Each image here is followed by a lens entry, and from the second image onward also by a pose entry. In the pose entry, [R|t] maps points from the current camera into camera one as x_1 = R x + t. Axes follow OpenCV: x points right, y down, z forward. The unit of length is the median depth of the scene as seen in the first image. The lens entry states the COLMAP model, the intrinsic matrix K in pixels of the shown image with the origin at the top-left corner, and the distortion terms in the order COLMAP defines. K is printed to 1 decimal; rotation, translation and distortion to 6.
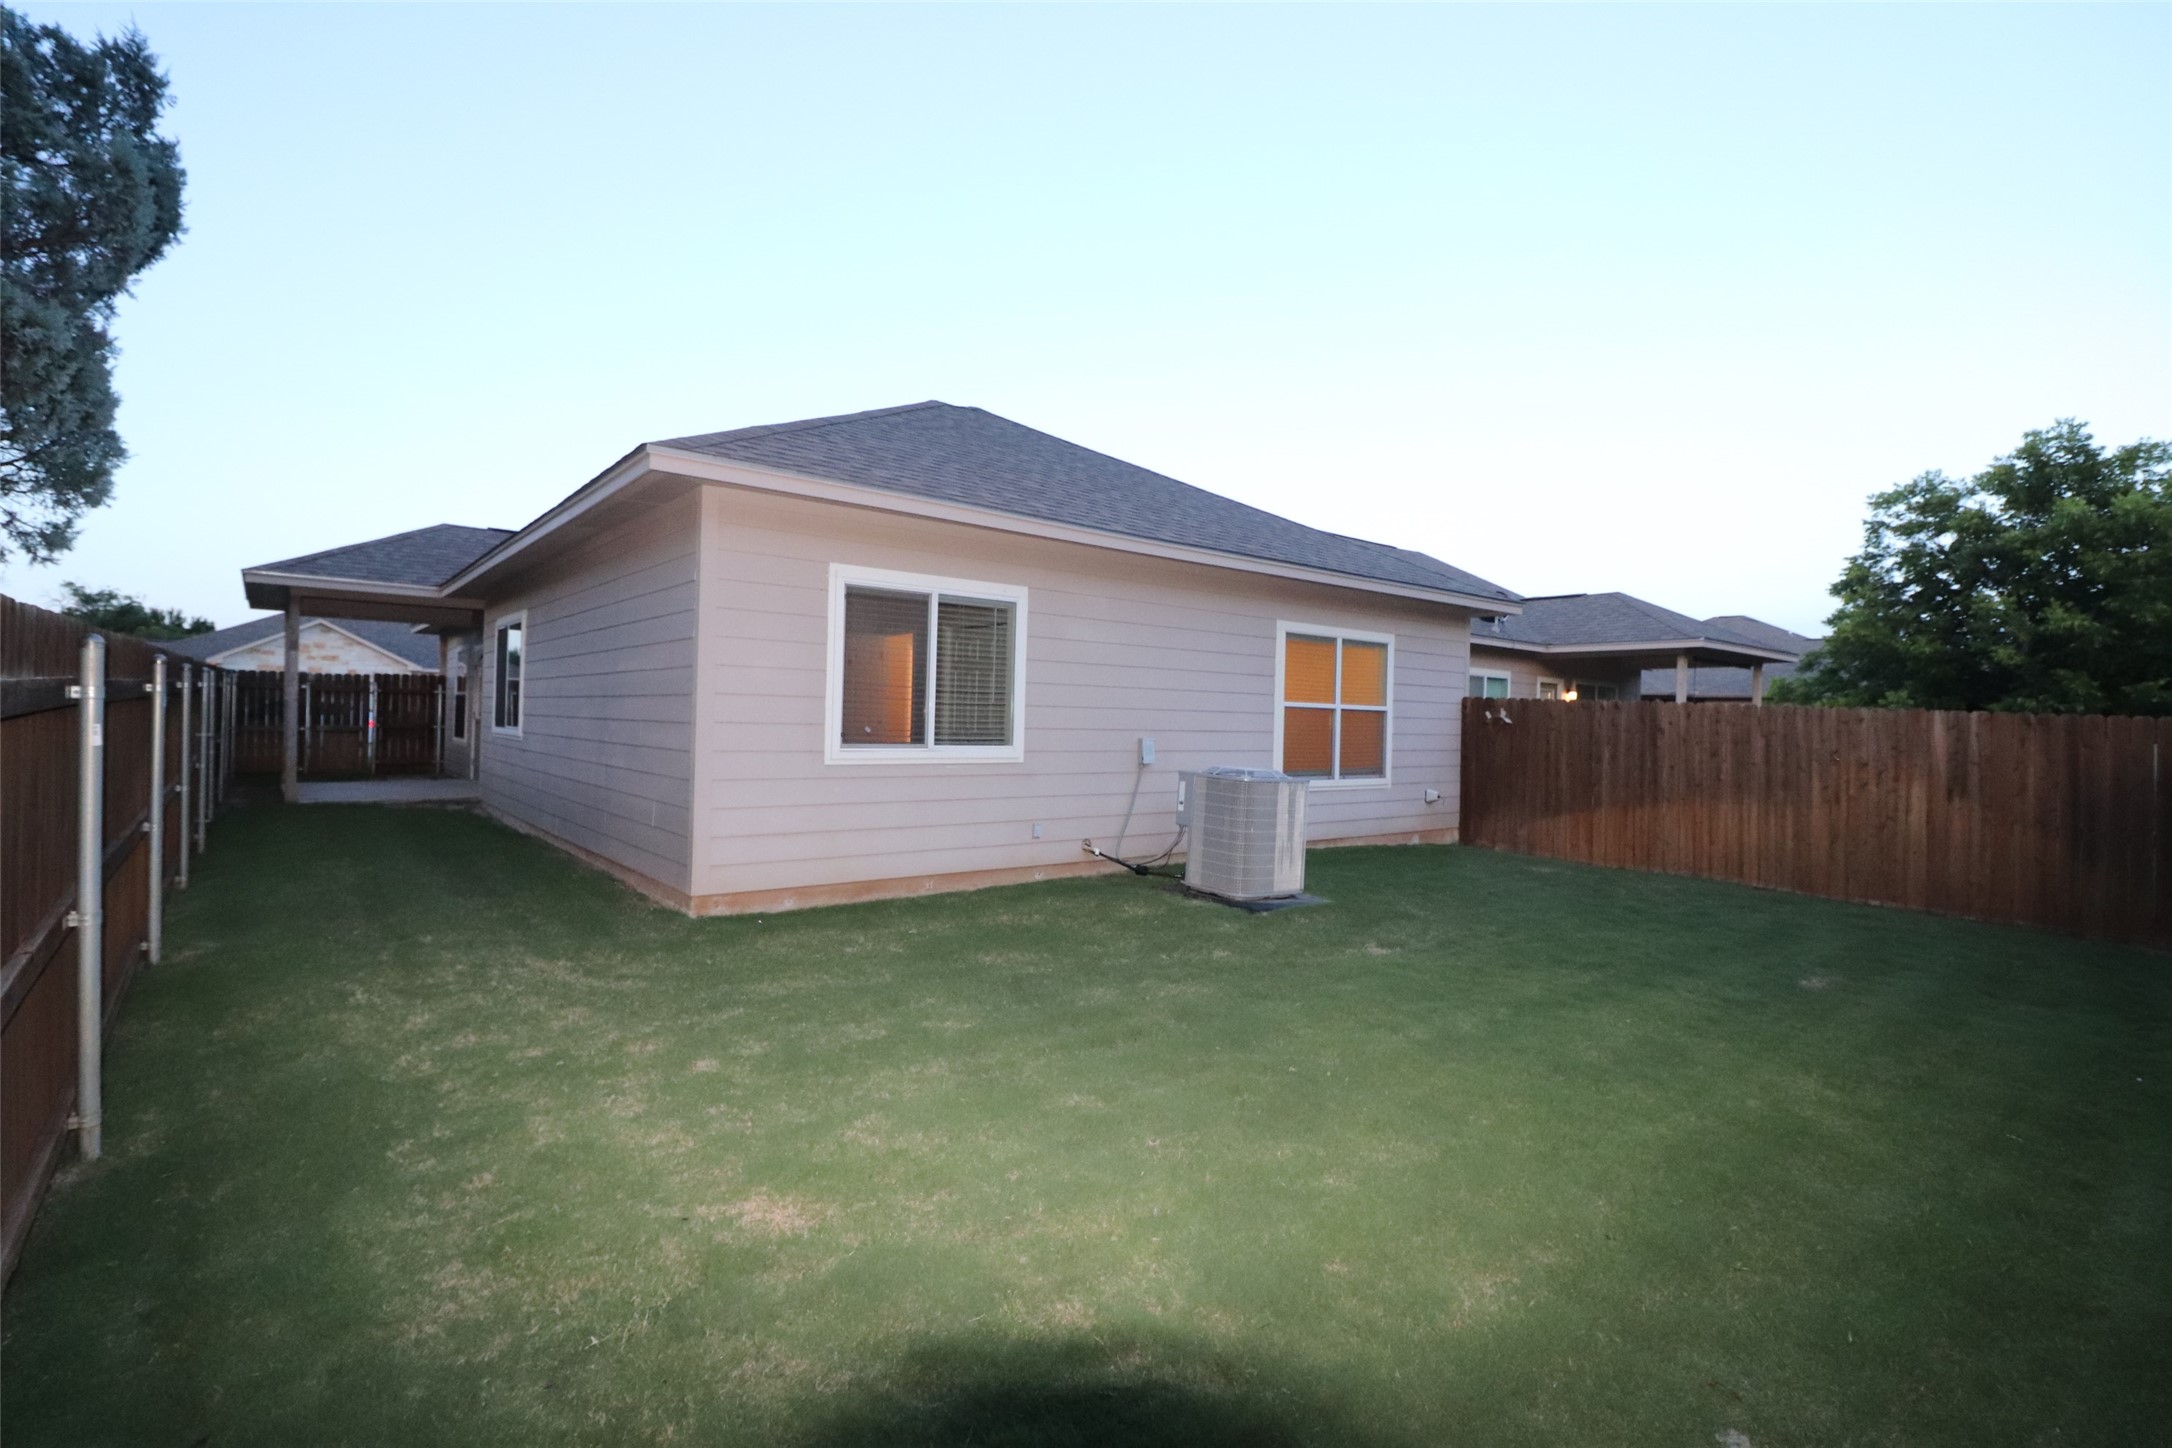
lens RADIAL K [[1011.6, 0, 1086.9], [0, 1011.6, 720.8], [0, 0, 1]] dist [-0.007582, -0.006953]
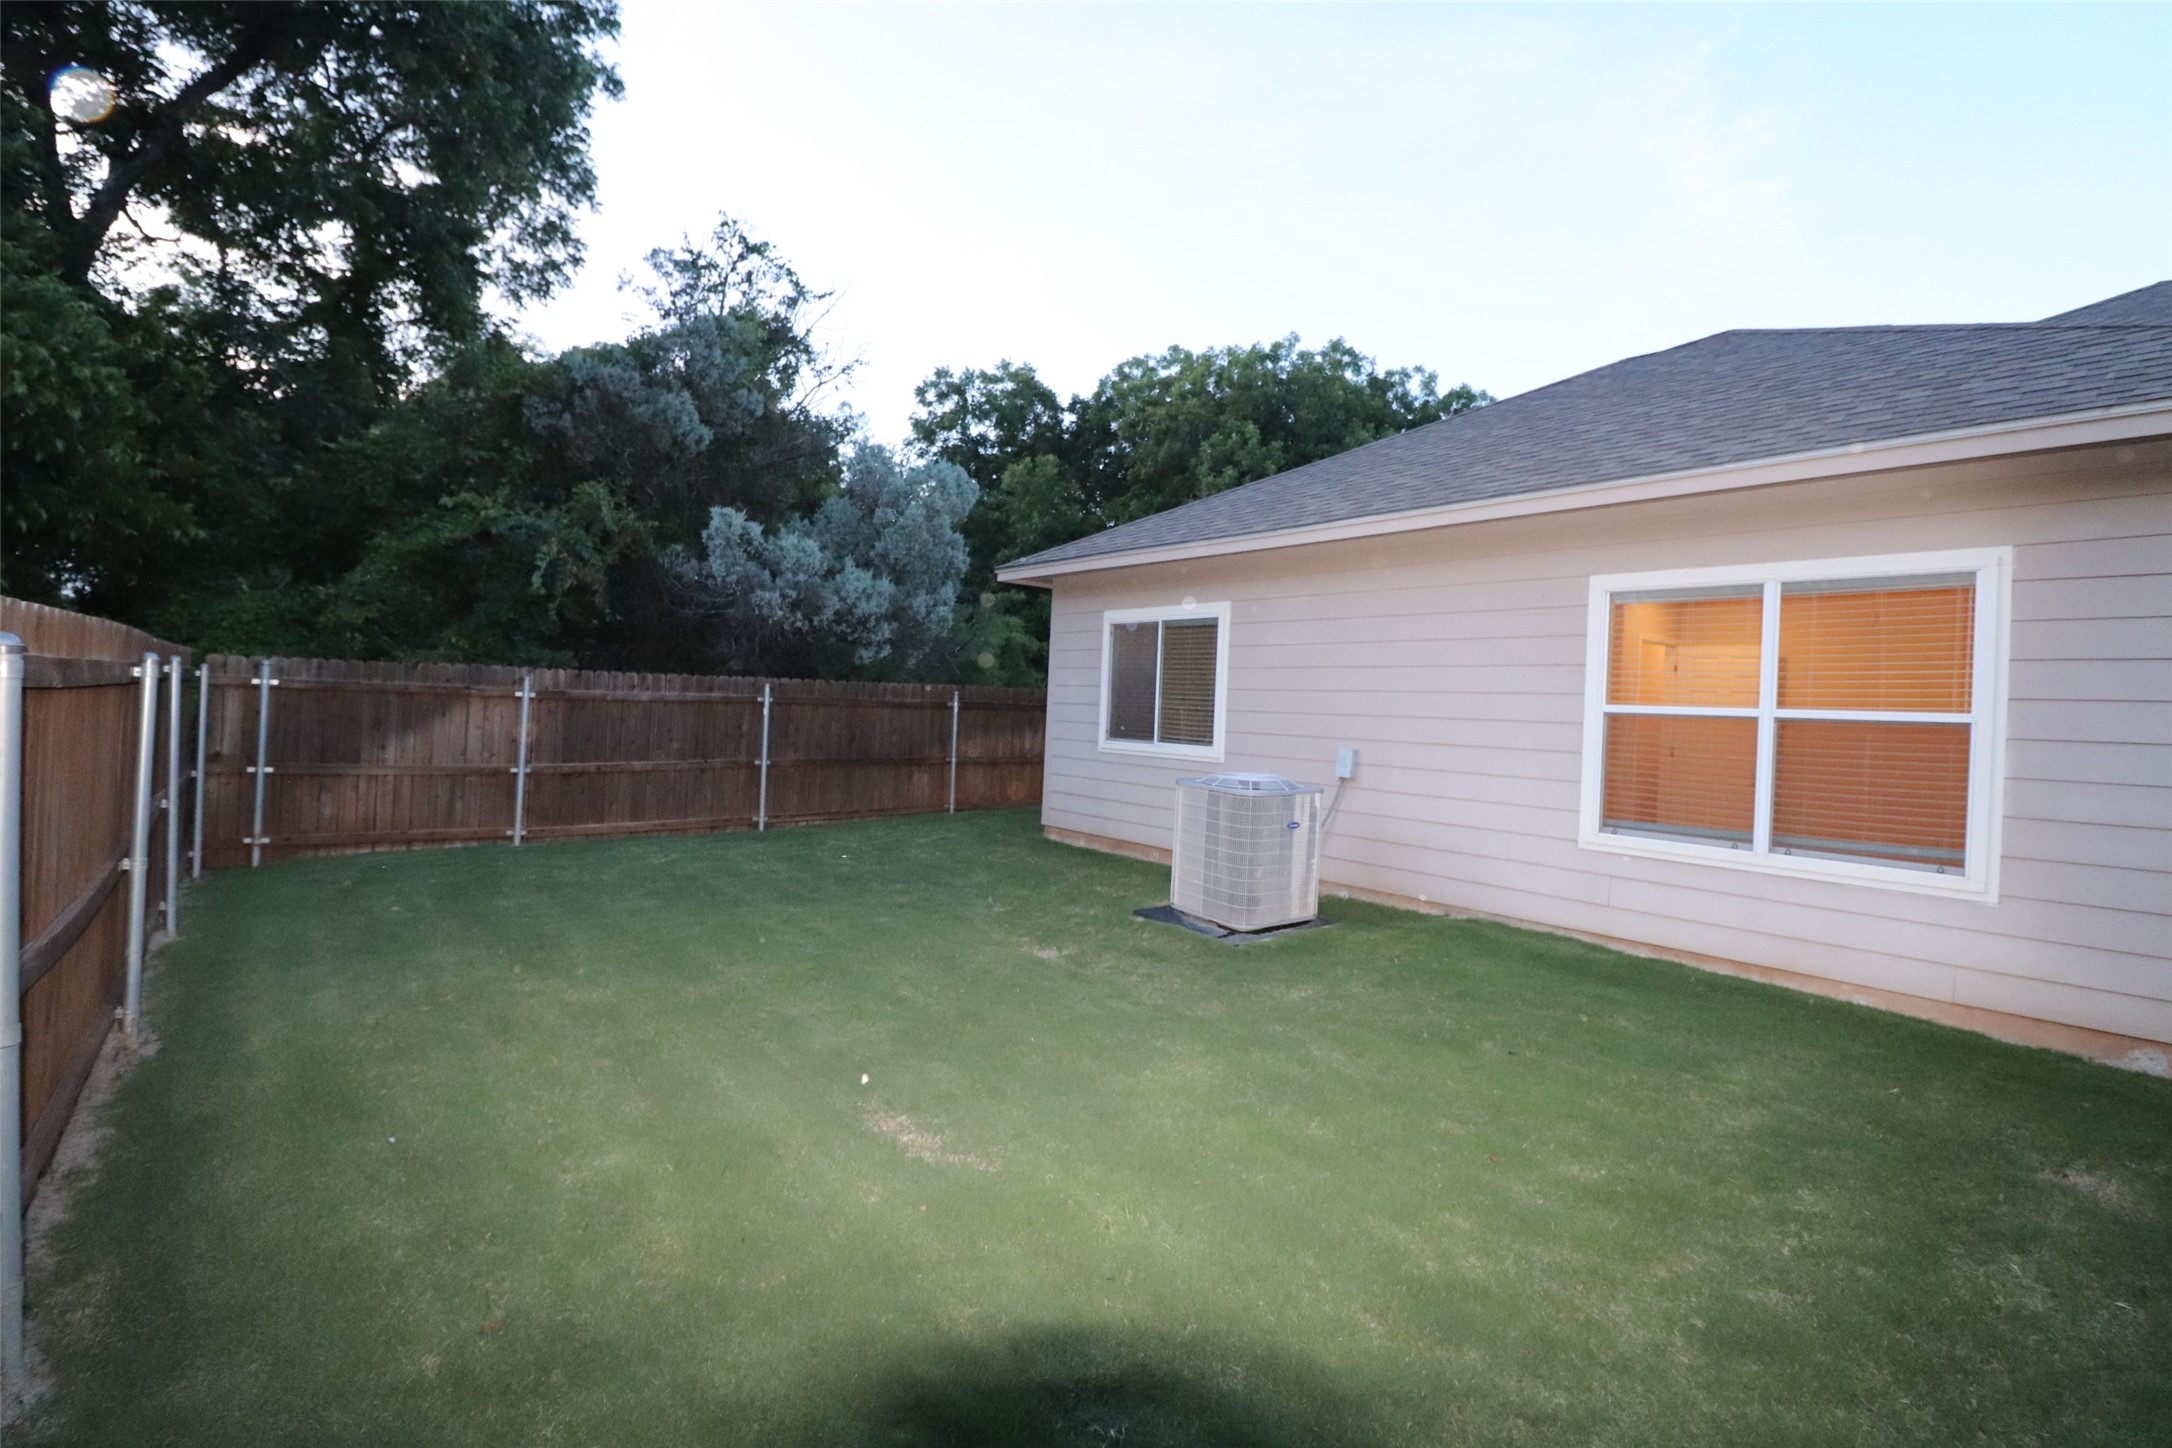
lens RADIAL K [[1011.6, 0, 1087.9], [0, 1011.6, 719.7], [0, 0, 1]] dist [-0.007582, -0.006953]
pose [[-0.011005, -0.019293, -0.999753, 1.018925], [-0.053171, 0.998411, -0.018682, 0.023219], [0.998525, 0.052952, -0.012013, 0.864596]]
